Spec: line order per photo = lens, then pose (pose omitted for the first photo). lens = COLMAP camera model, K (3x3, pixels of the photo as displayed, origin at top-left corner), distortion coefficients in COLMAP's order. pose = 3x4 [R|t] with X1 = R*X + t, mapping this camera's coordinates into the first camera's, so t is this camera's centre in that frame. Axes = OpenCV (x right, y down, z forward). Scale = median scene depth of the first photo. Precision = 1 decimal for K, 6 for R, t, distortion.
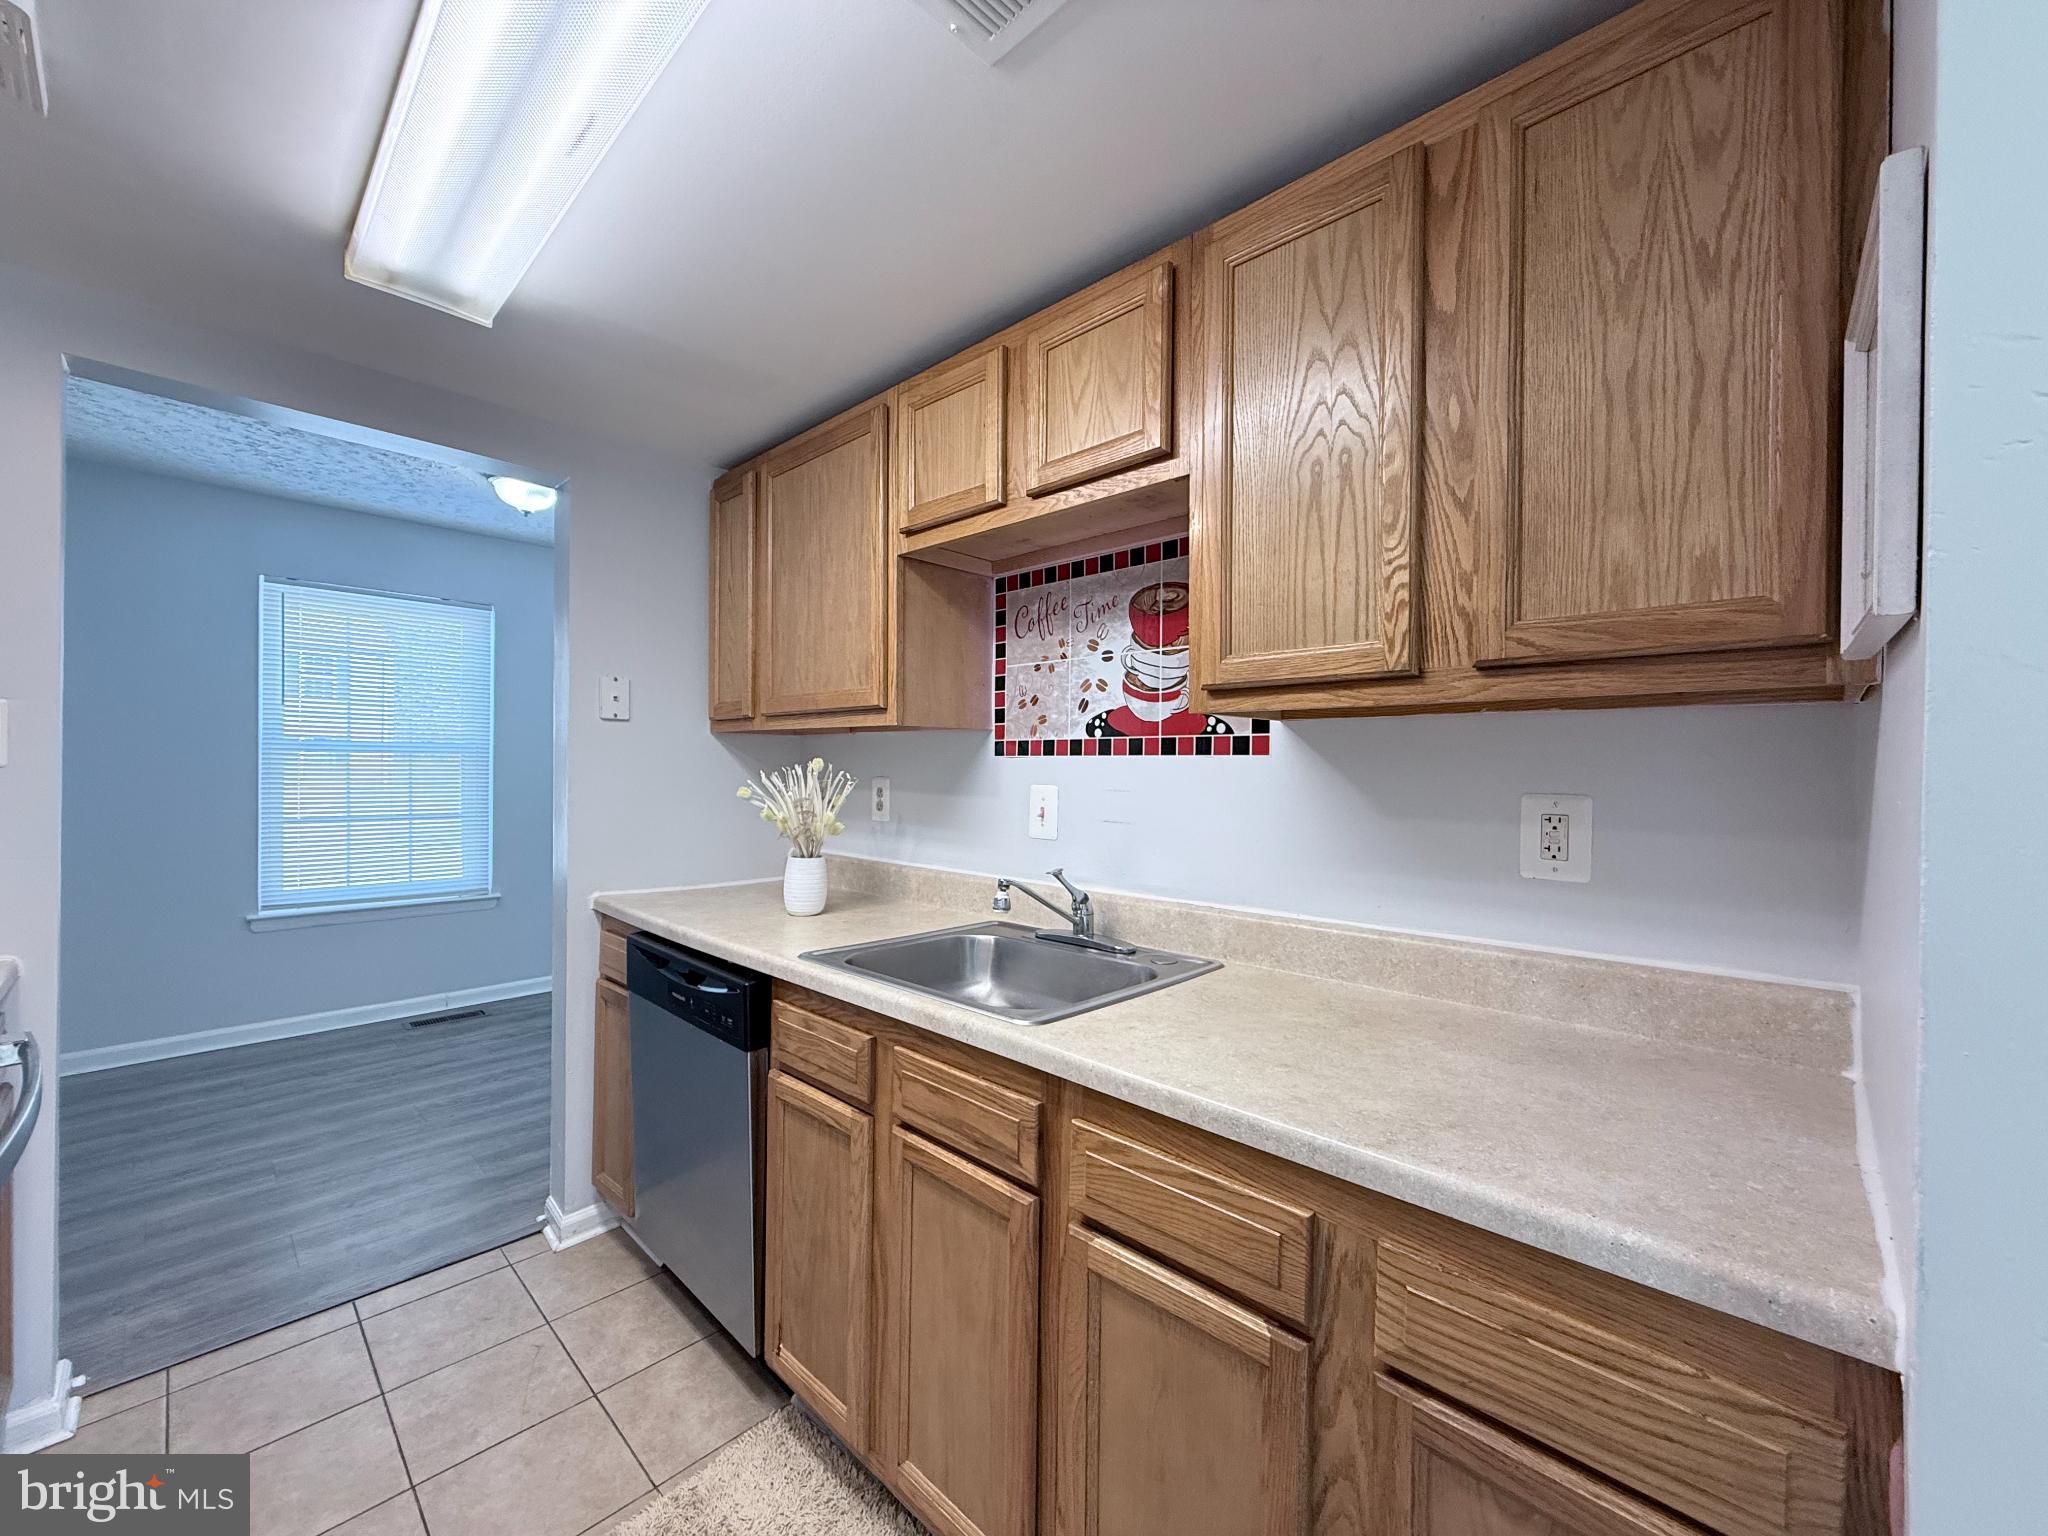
lens RADIAL K [[812.2, 0, 1021.5], [0, 812.2, 771.8], [0, 0, 1]] dist [0.001117, -0.000023]
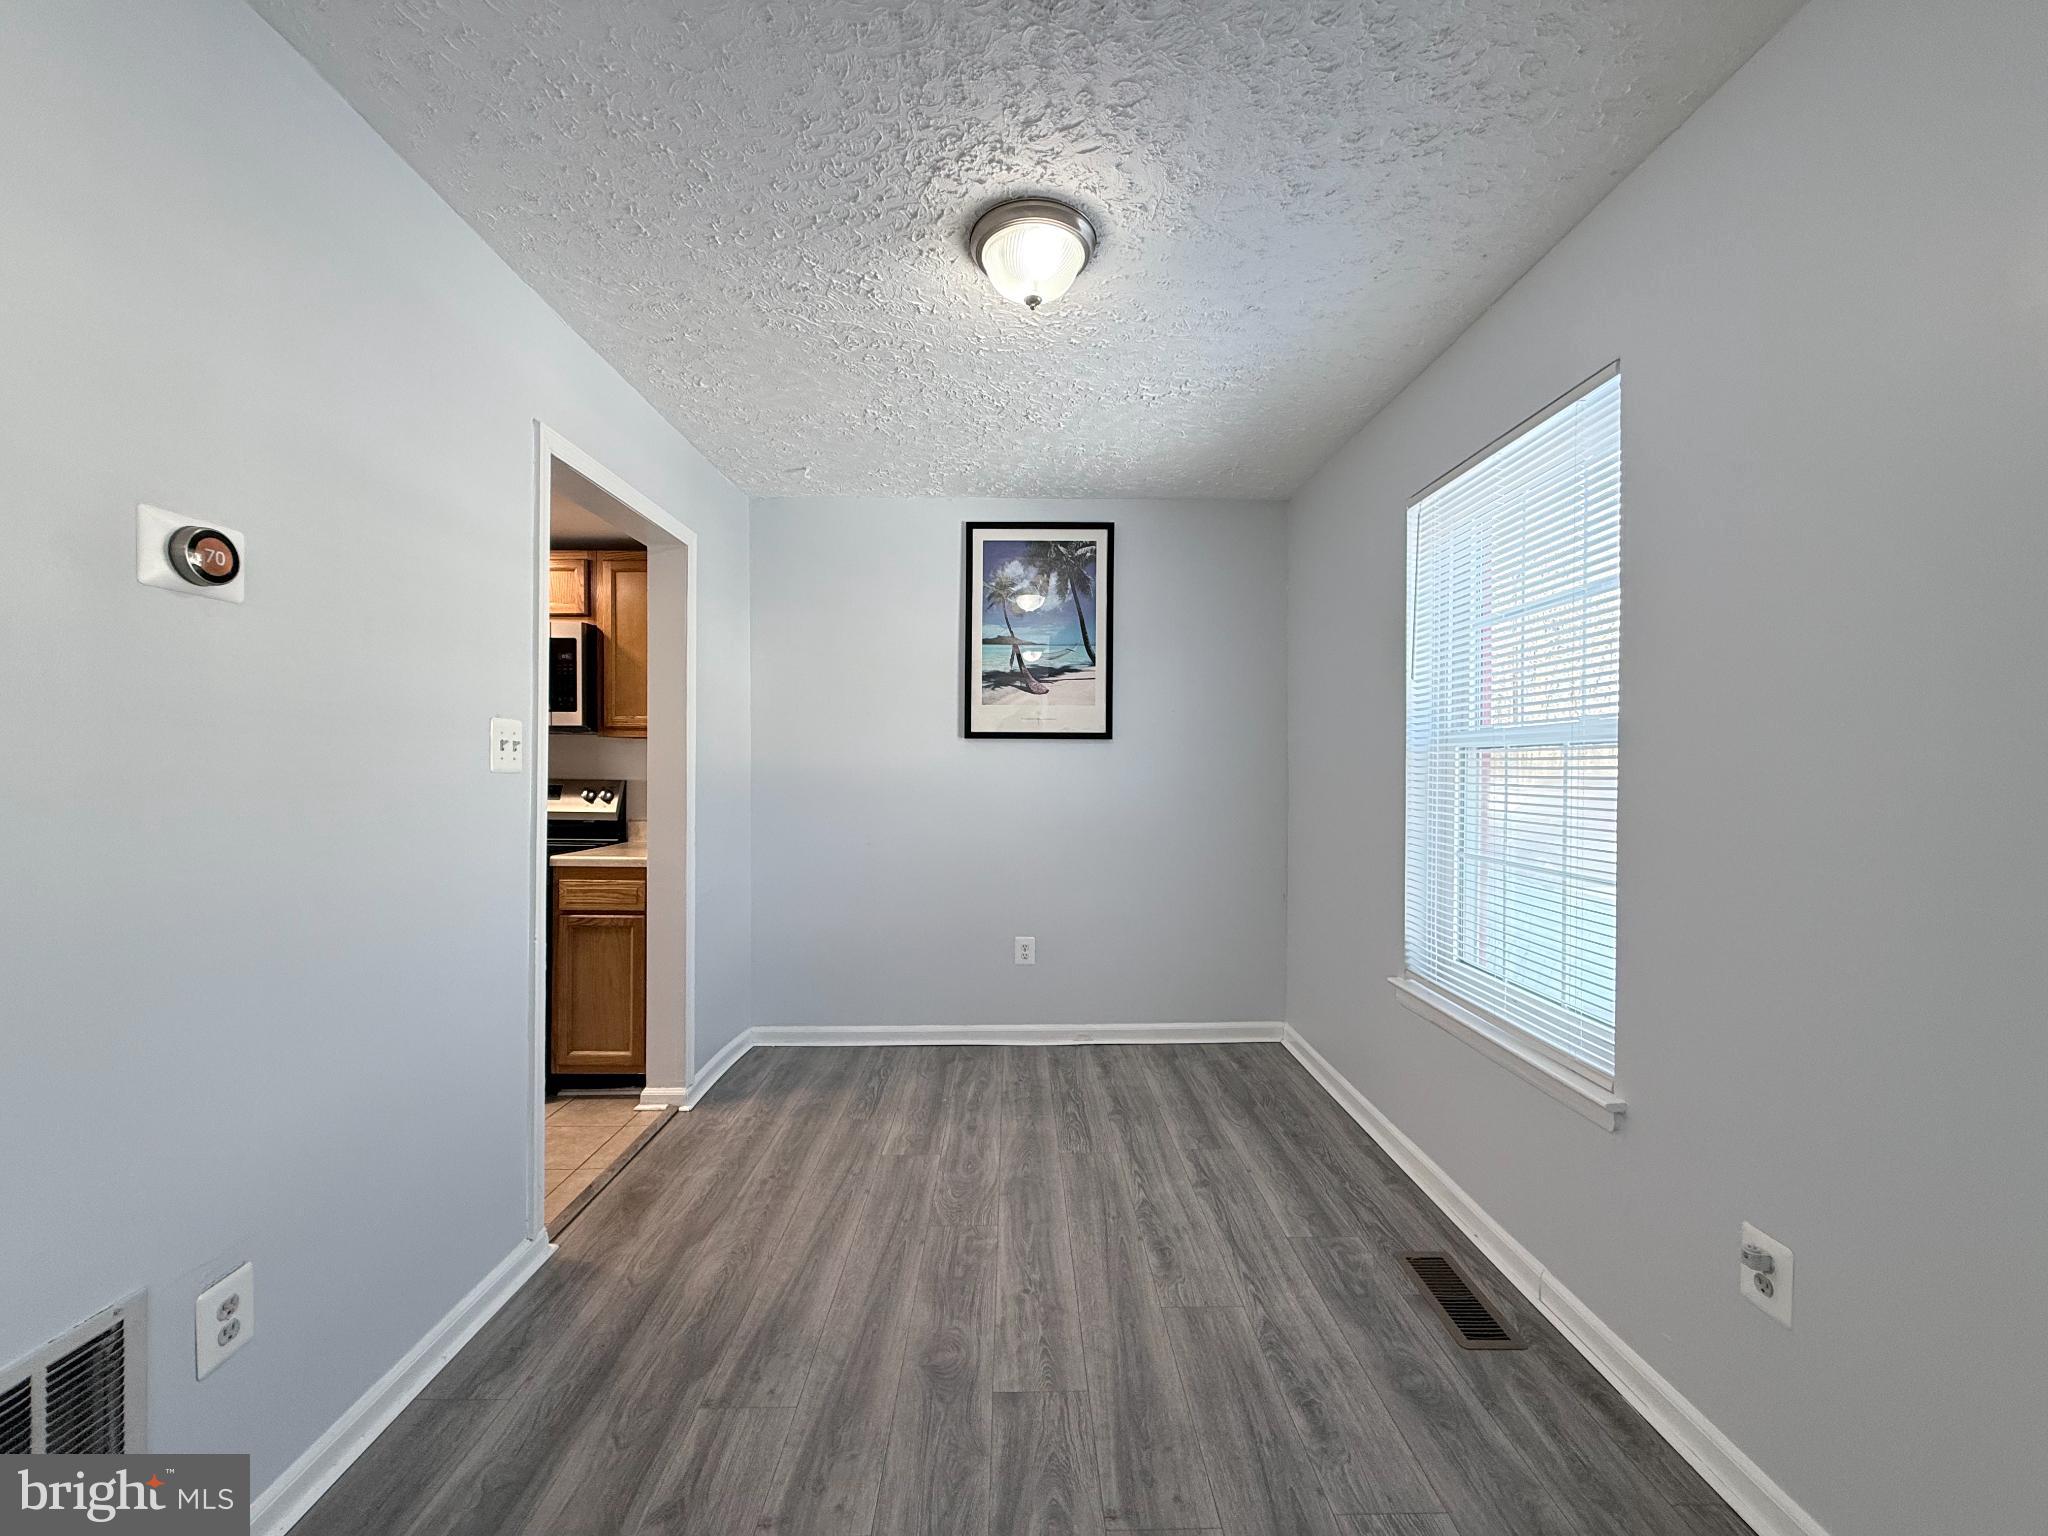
lens RADIAL K [[812.2, 0, 1021.5], [0, 812.2, 771.8], [0, 0, 1]] dist [0.001117, -0.000023]
pose [[-0.718509, -0.005167, -0.695499, -0.207902], [-0.012468, 0.999907, 0.005451, -0.006617], [0.695406, 0.012588, -0.718507, 1.311191]]
